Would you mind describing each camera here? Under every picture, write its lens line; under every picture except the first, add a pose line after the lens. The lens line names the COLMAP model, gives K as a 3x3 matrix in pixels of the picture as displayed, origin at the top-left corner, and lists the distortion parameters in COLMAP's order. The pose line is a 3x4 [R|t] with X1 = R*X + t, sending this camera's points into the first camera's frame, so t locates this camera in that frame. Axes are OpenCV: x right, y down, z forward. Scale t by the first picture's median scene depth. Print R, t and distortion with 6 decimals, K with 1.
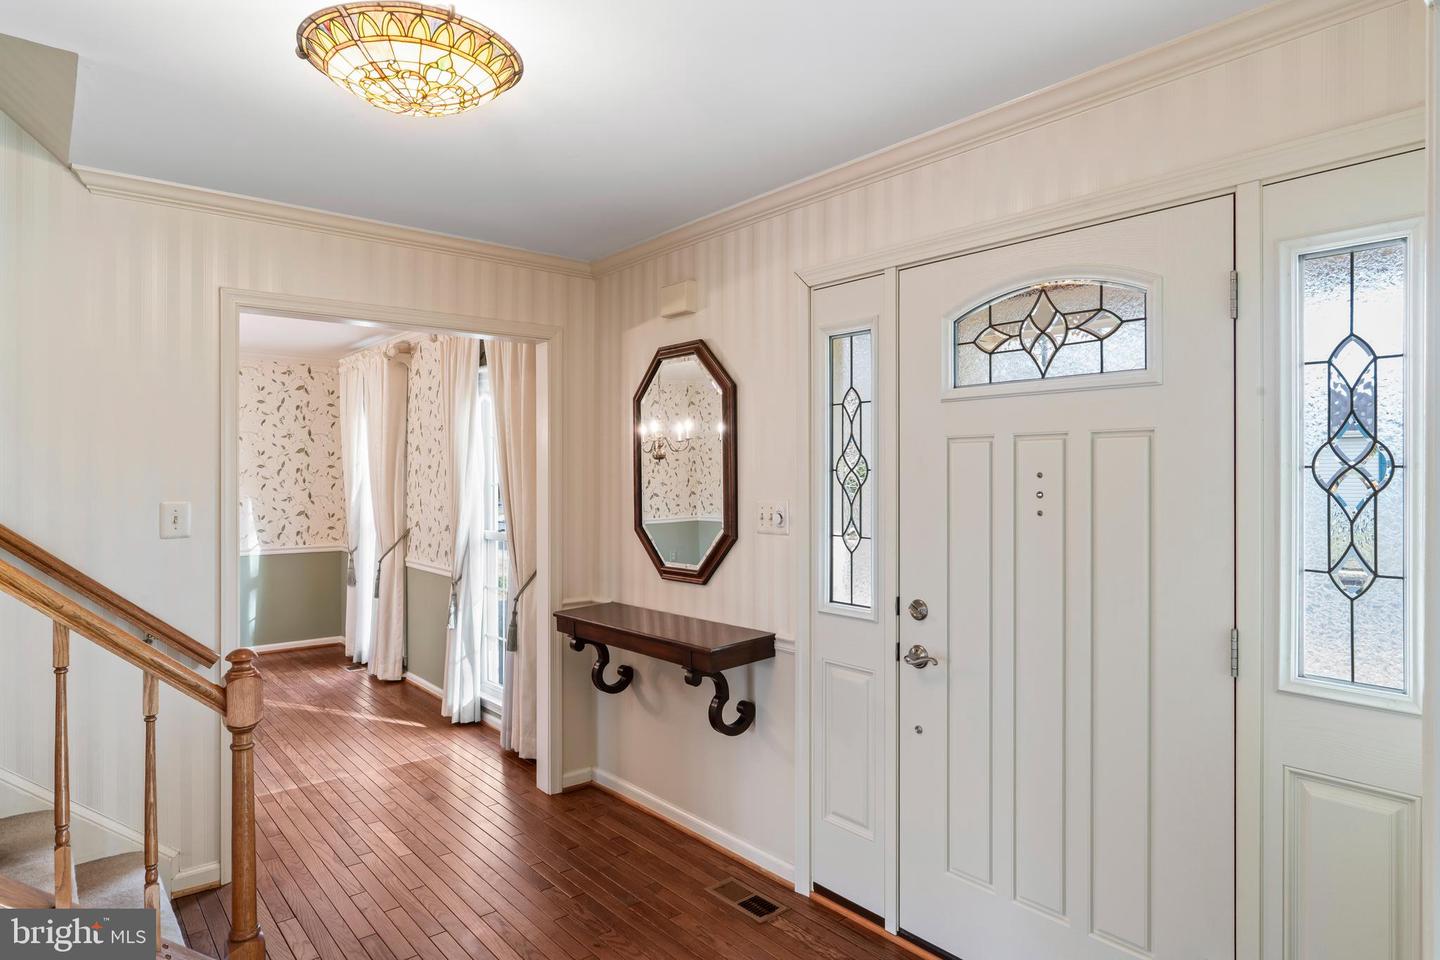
lens RADIAL K [[840.0, 0, 727.0], [0, 840.0, 474.0], [0, 0, 1]] dist [0.000429, 0.001551]
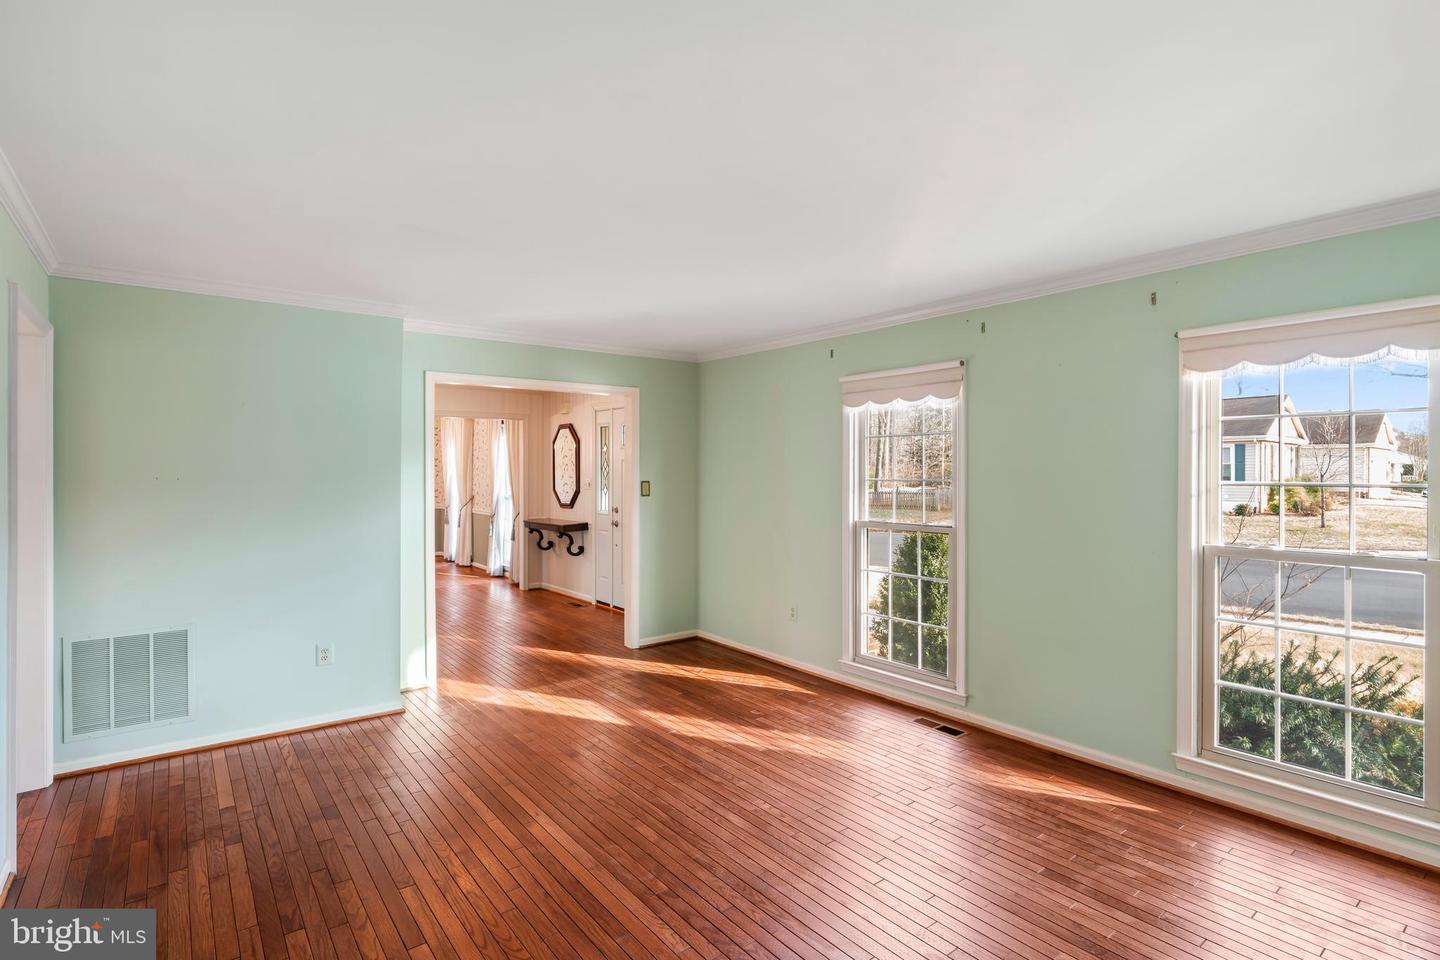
lens RADIAL K [[728.7, 0, 712.8], [0, 728.7, 474.0], [0, 0, 1]] dist [0.001011, -0.000106]
pose [[0.998458, 0.001860, -0.055488, 0.513822], [-0.001542, 0.999982, 0.005777, -0.001669], [0.055498, -0.005683, 0.998443, -1.266960]]
